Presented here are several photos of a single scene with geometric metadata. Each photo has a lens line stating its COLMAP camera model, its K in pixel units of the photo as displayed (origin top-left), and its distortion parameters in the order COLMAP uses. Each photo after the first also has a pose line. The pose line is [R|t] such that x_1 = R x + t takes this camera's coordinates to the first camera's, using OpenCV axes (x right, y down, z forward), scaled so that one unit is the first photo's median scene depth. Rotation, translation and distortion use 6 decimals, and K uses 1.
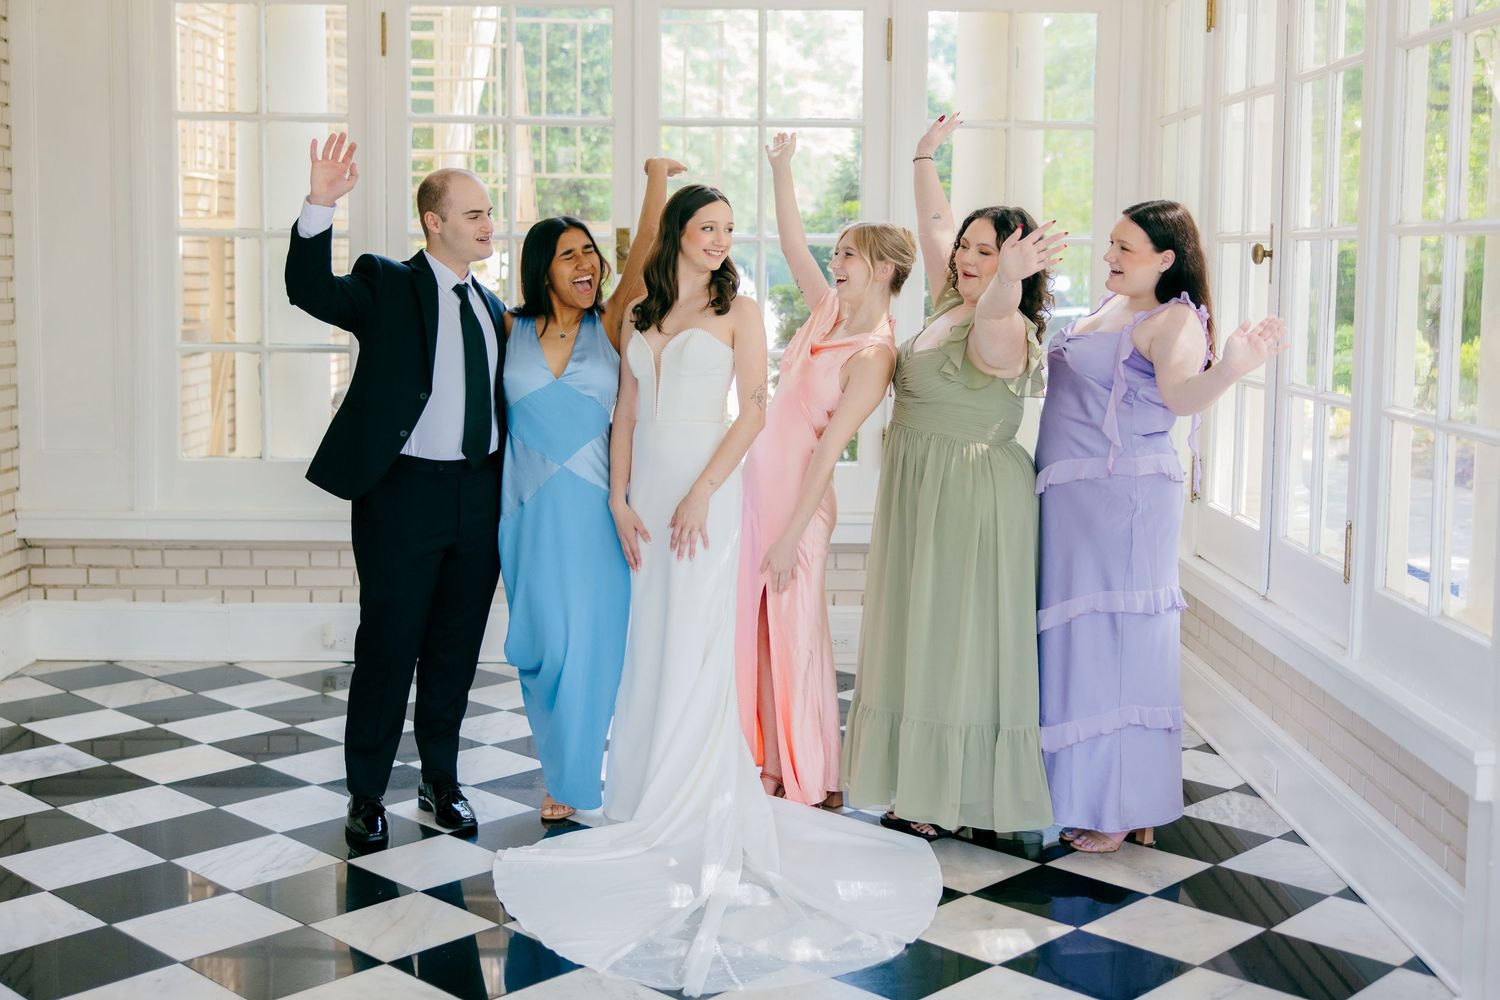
lens RADIAL K [[1786.5, 0, 763.9], [0, 1786.5, 421.5], [0, 0, 1]] dist [0.009719, 0.000000]
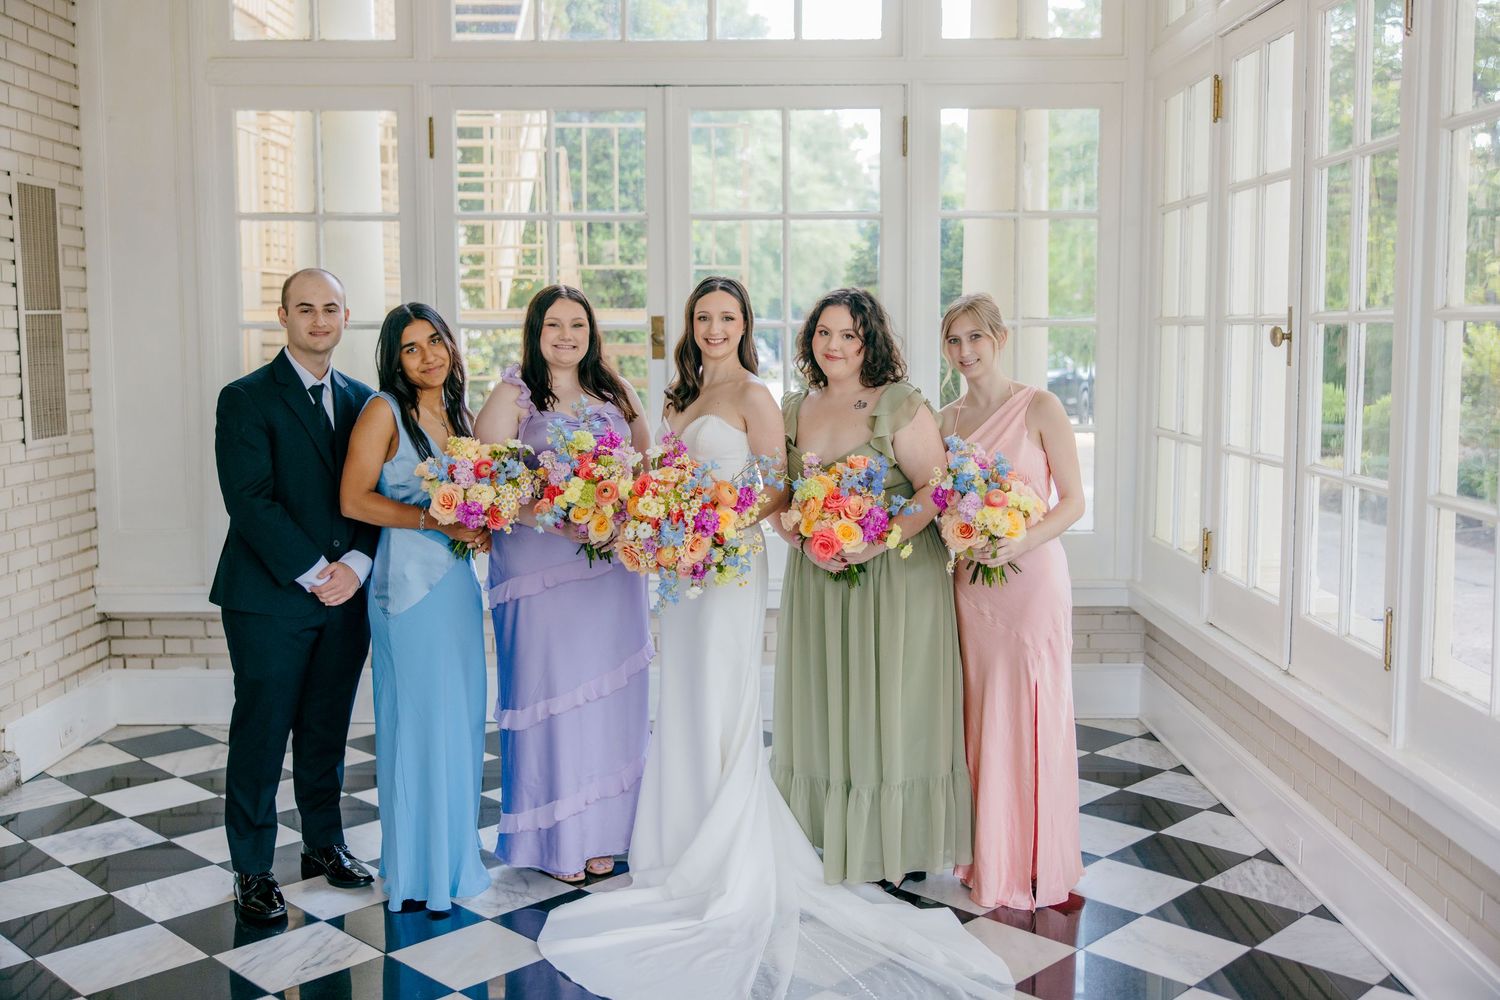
lens RADIAL K [[1461.9, 0, 772.9], [0, 1461.9, 467.5], [0, 0, 1]] dist [0.005033, 0.000000]
pose [[0.999914, -0.012150, -0.004974, -0.006679], [0.012162, 0.999923, 0.002439, -0.019176], [0.004944, -0.002500, 0.999985, 0.126868]]
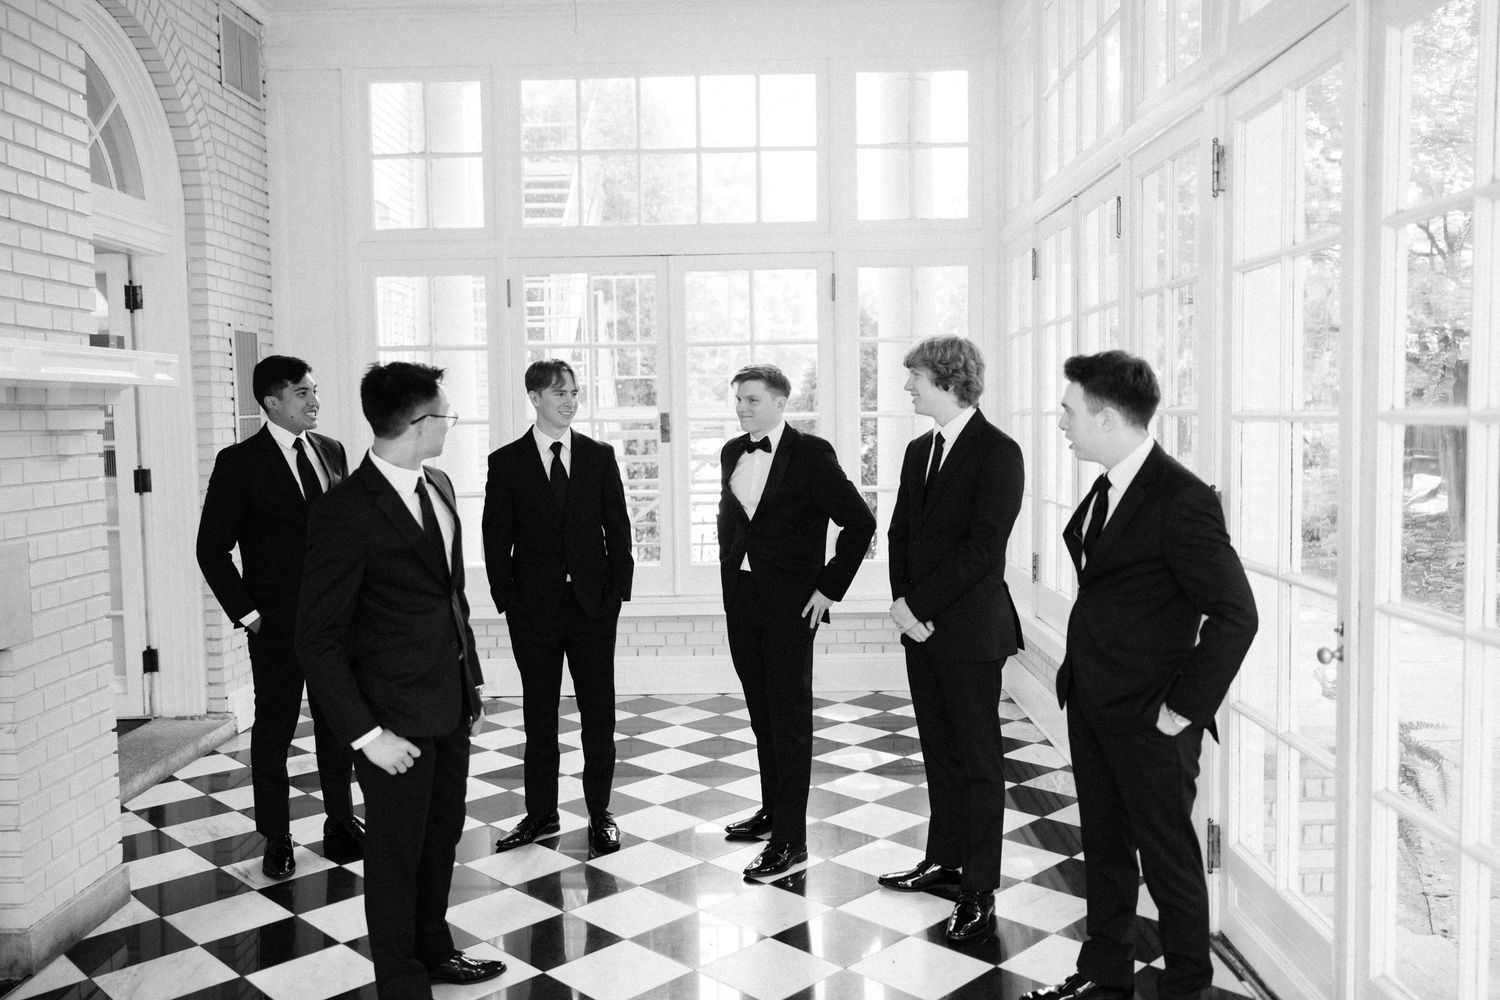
lens RADIAL K [[1218.4, 0, 753.6], [0, 1218.4, 498.1], [0, 0, 1]] dist [-0.008669, 0.006062]
pose [[0.999334, -0.024134, -0.027368, 0.025817], [0.023523, 0.999471, -0.022444, -0.008967], [0.027895, 0.021786, 0.999373, -0.052752]]
